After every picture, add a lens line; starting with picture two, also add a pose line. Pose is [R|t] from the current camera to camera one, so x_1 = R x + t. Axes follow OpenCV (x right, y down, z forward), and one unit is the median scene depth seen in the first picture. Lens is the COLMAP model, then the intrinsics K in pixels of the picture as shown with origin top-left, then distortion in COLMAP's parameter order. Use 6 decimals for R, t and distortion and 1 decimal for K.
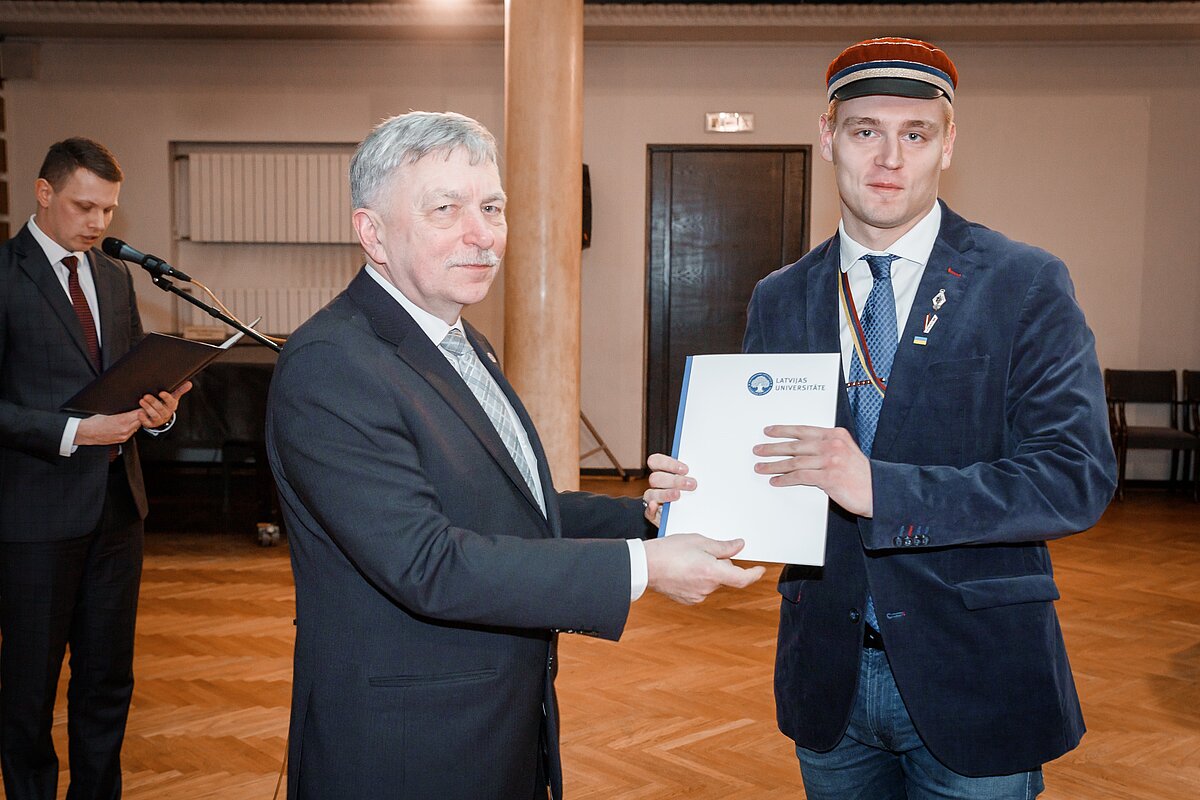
lens RADIAL K [[1468.0, 0, 629.4], [0, 1468.0, 395.2], [0, 0, 1]] dist [0.045834, 0.000000]
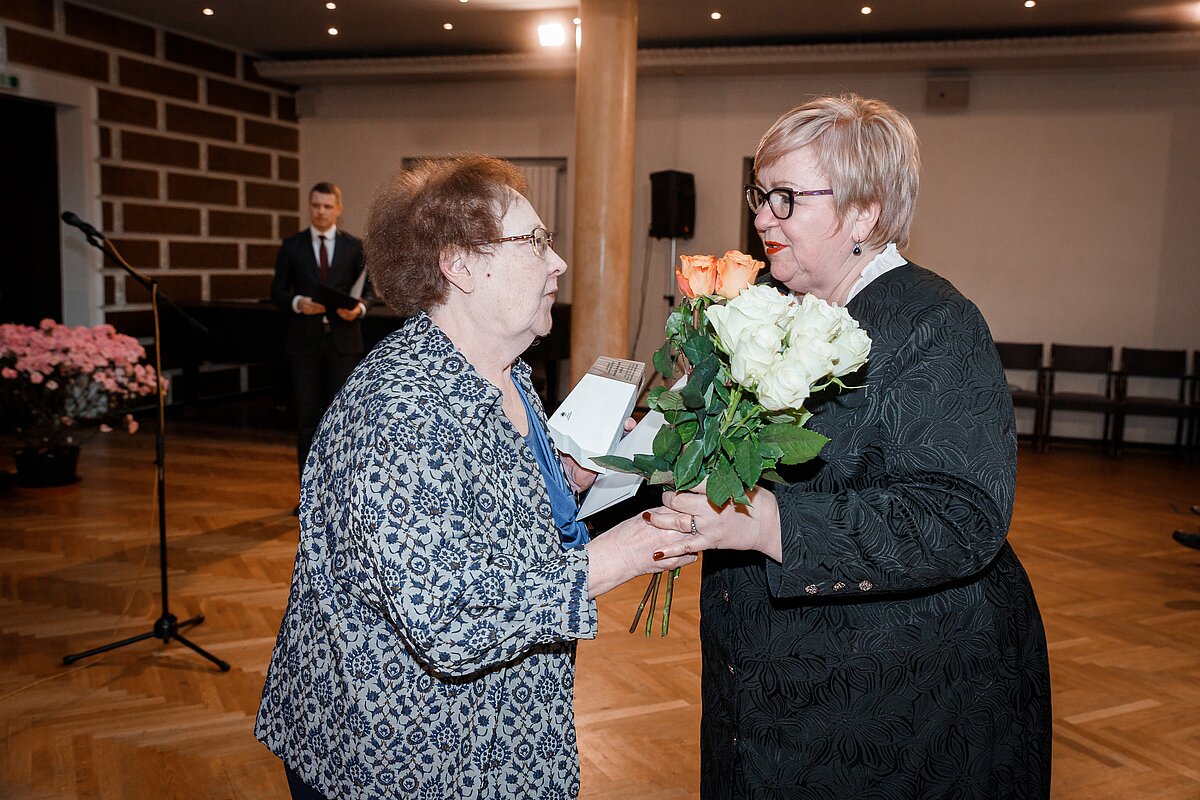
lens RADIAL K [[1167.9, 0, 649.6], [0, 1167.9, 394.6], [0, 0, 1]] dist [0.022666, 0.000000]
pose [[0.964805, 0.046299, -0.258860, 0.236521], [-0.040169, 0.998774, 0.028923, 0.009476], [0.259882, -0.017507, 0.965482, -0.005431]]
